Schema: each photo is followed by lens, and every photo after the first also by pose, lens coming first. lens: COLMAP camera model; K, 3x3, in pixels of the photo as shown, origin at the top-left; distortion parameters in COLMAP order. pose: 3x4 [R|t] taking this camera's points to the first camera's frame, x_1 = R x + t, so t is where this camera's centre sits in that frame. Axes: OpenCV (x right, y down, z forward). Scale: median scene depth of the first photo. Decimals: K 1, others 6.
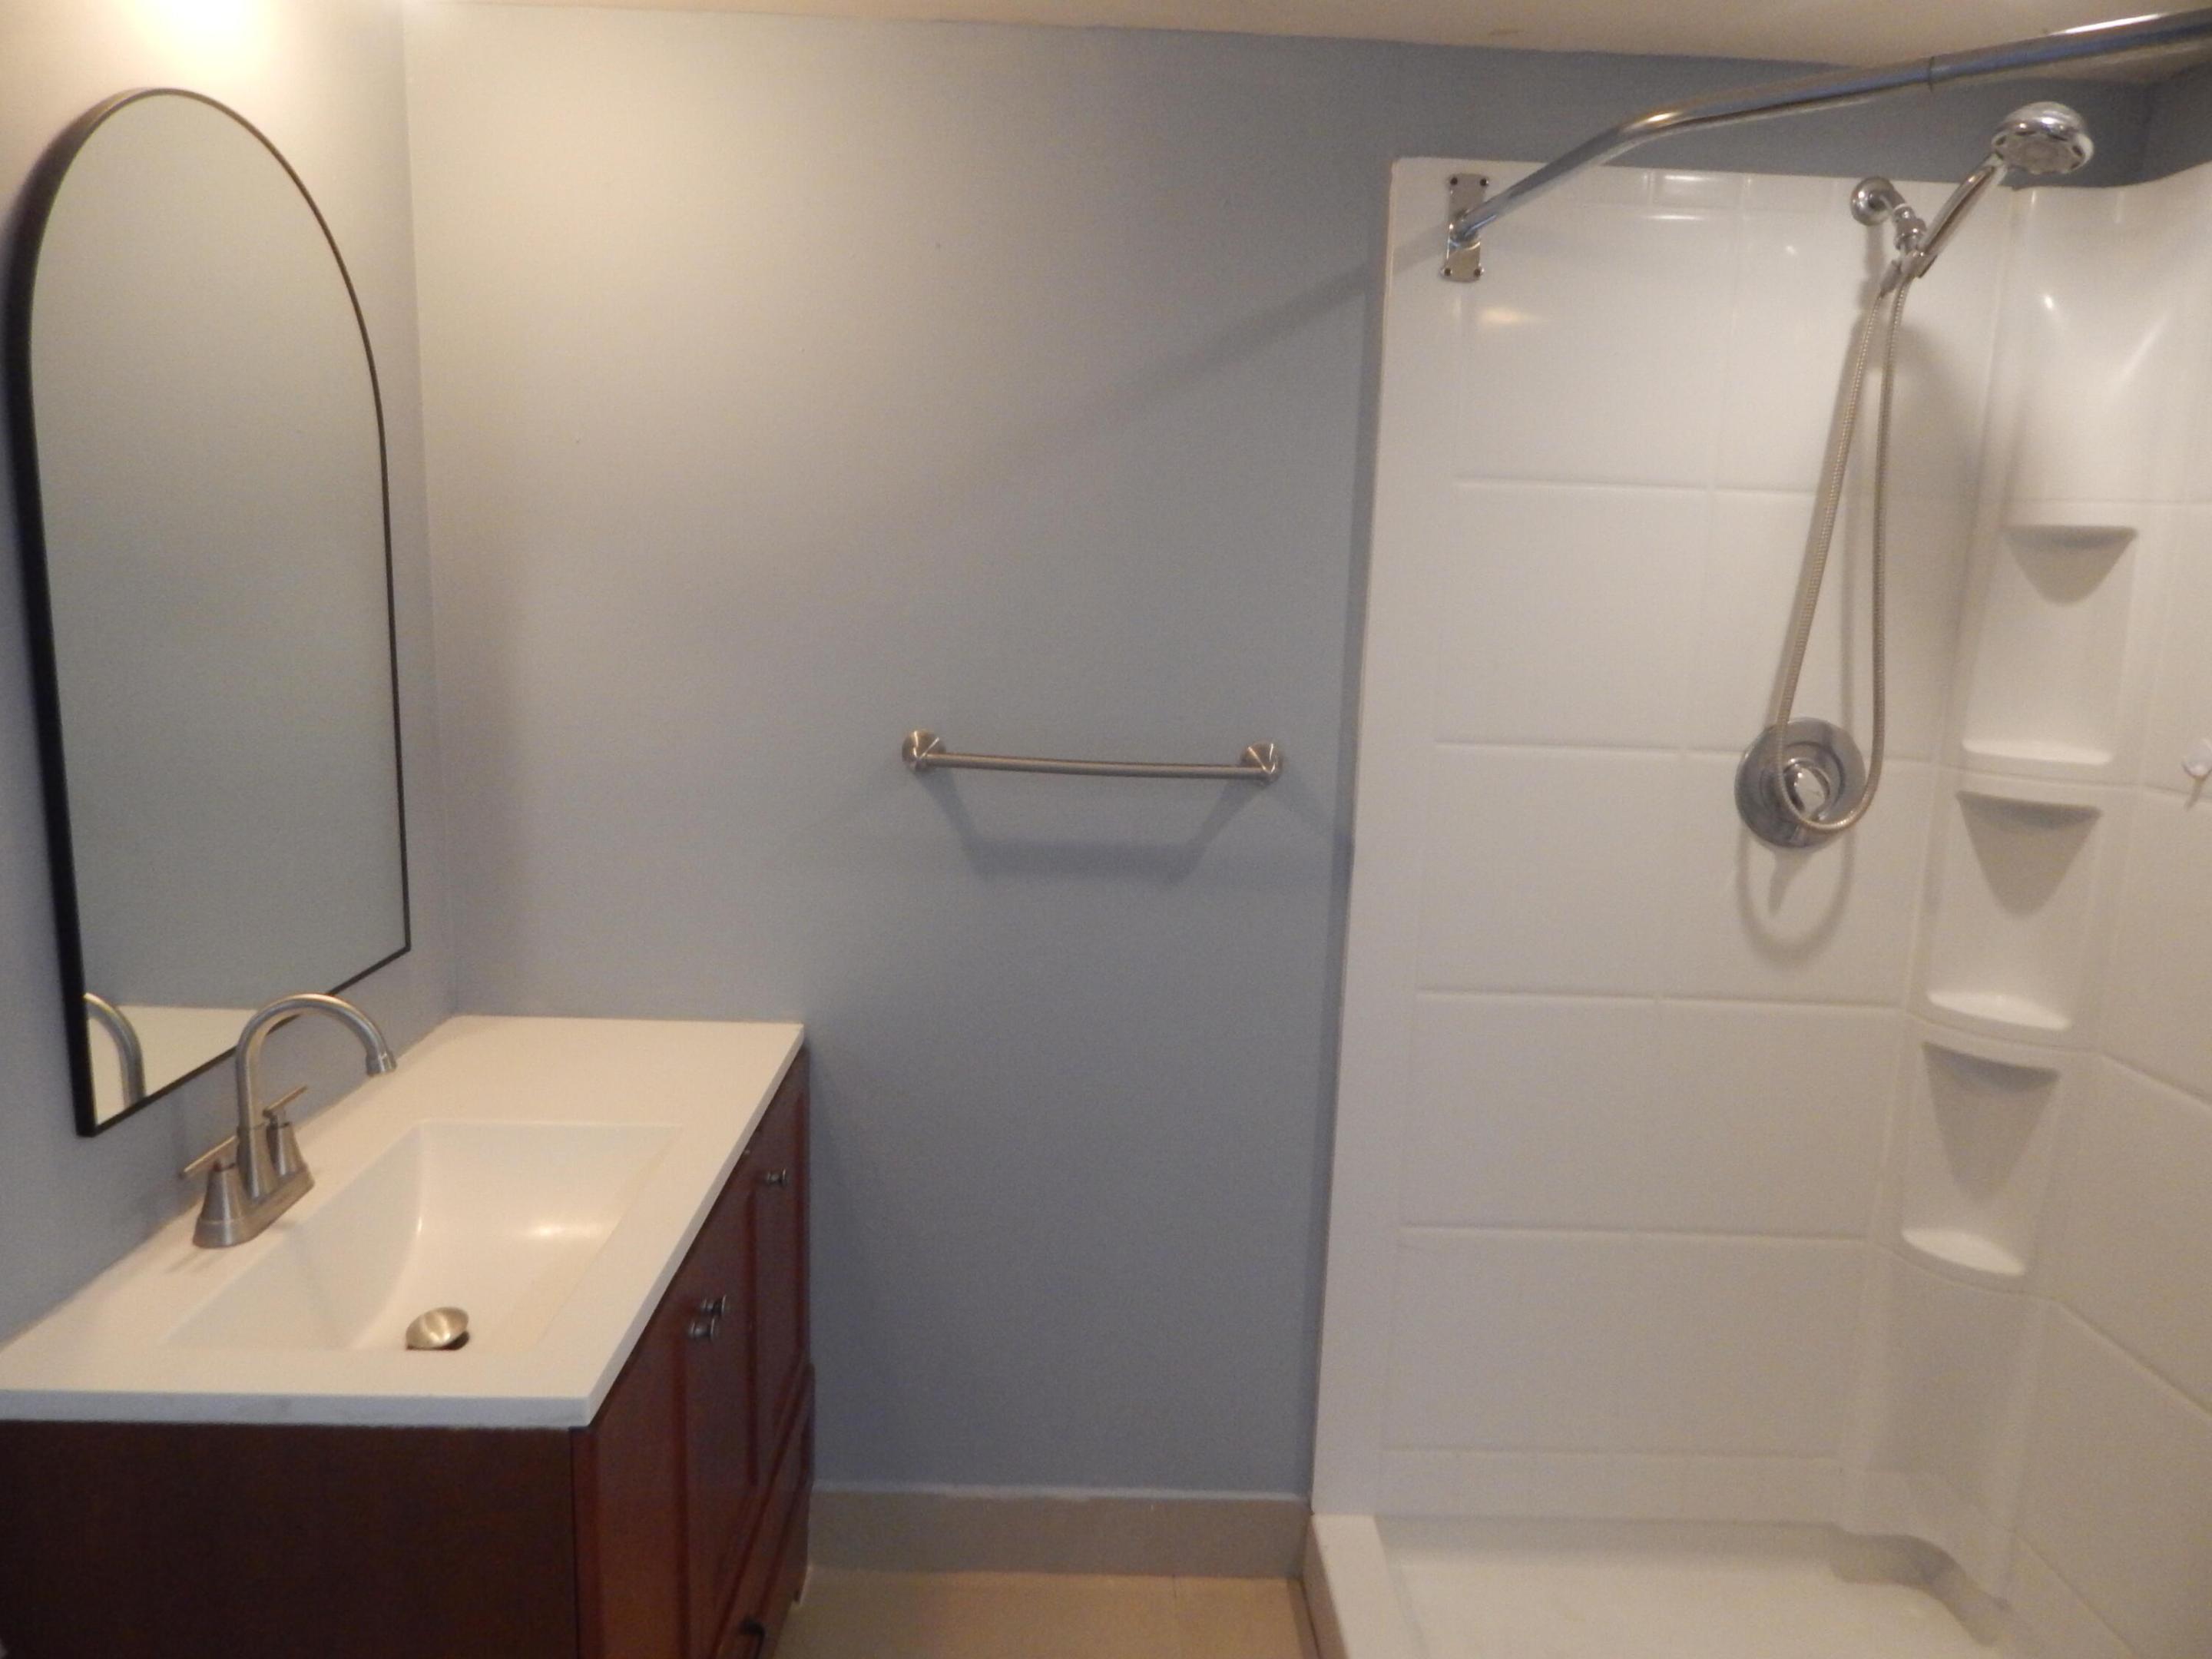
lens RADIAL K [[1453.4, 0, 1116.3], [0, 1453.4, 823.4], [0, 0, 1]] dist [-0.001802, -0.006252]
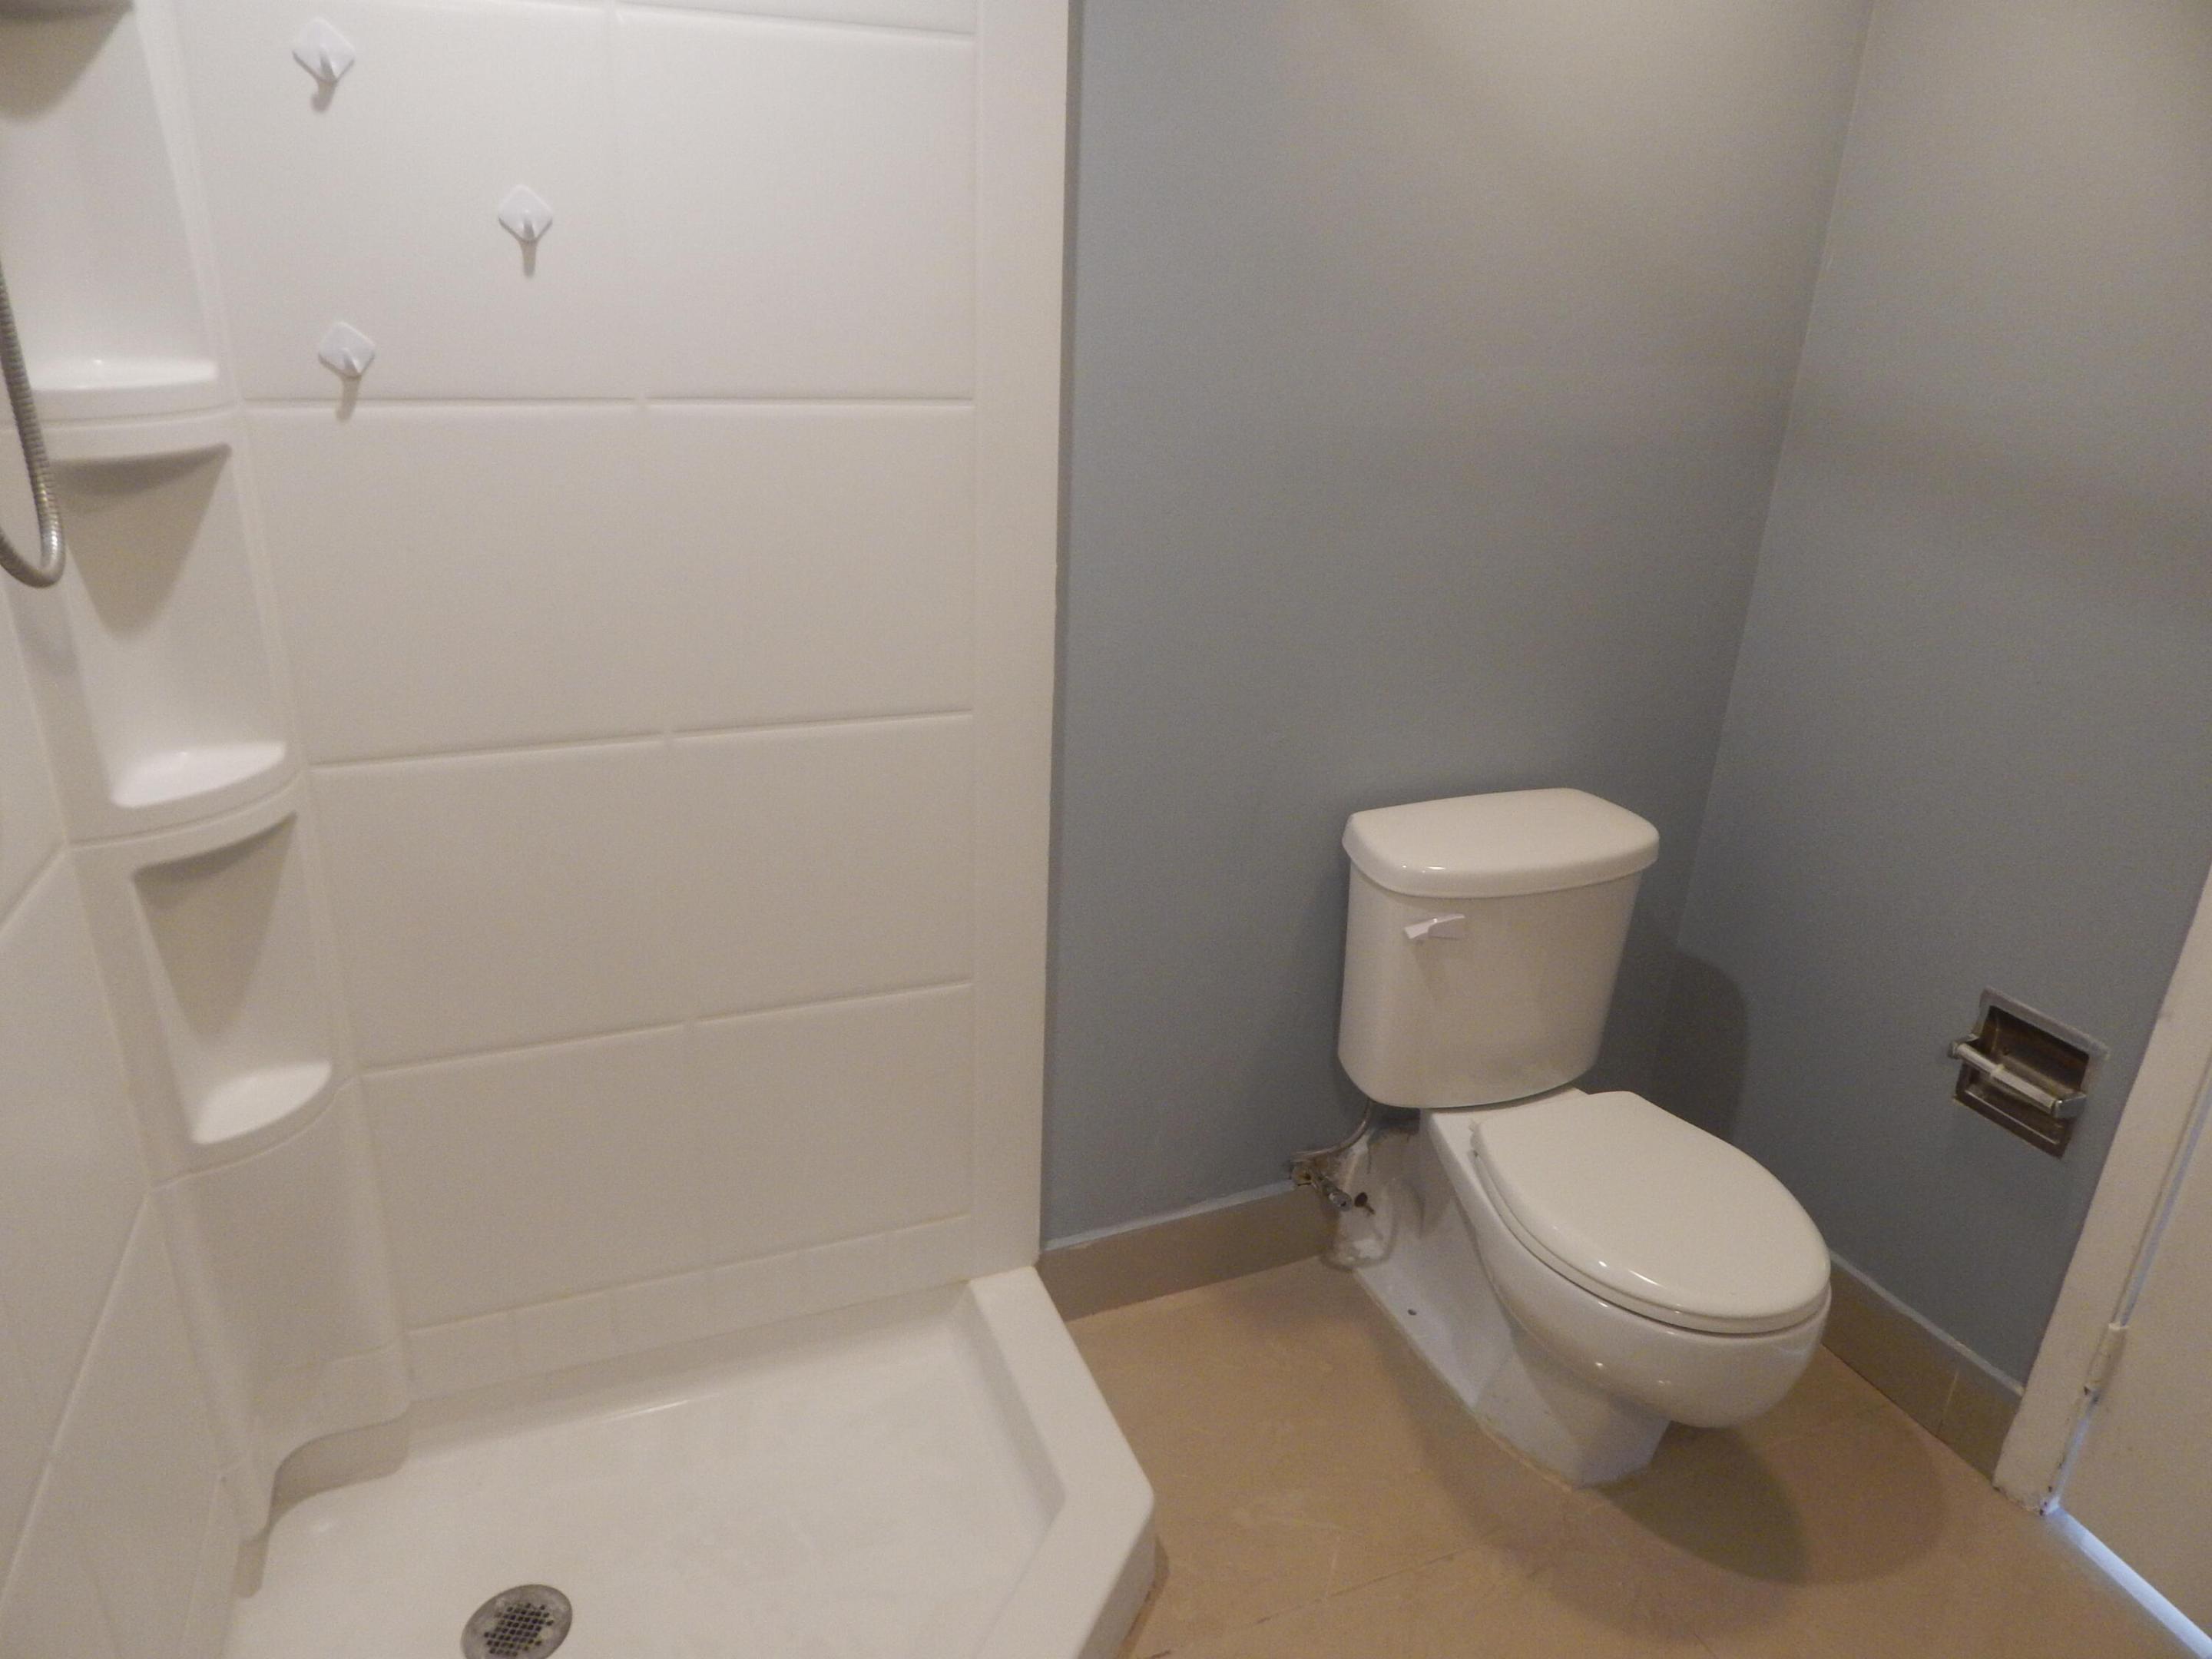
lens RADIAL K [[1453.4, 0, 1116.3], [0, 1453.4, 823.4], [0, 0, 1]] dist [-0.001802, -0.006252]
pose [[-0.345733, -0.388791, 0.853997, -0.135662], [0.108707, 0.887397, 0.448006, -0.111962], [-0.932015, 0.247726, -0.264538, 0.809331]]
